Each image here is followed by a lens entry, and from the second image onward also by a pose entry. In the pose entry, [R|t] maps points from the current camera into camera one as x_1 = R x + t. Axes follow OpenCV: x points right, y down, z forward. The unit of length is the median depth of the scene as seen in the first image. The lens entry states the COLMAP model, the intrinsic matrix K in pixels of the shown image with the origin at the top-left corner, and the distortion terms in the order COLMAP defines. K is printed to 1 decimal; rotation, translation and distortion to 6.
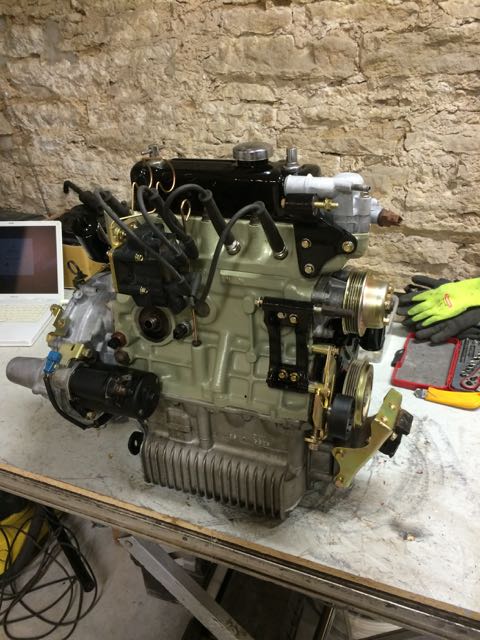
lens RADIAL K [[546.3, 0, 242.2], [0, 546.3, 319.0], [0, 0, 1]] dist [0.082272, -0.119574]
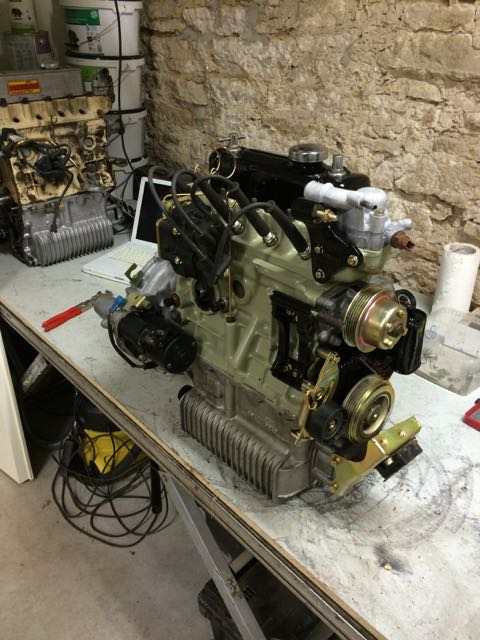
lens RADIAL K [[546.3, 0, 240.7], [0, 546.3, 319.5], [0, 0, 1]] dist [0.082272, -0.119574]
pose [[0.905780, 0.248877, -0.342962, 0.179834], [-0.236655, 0.968476, 0.077777, -0.026629], [0.351507, 0.010715, 0.936124, -0.008570]]
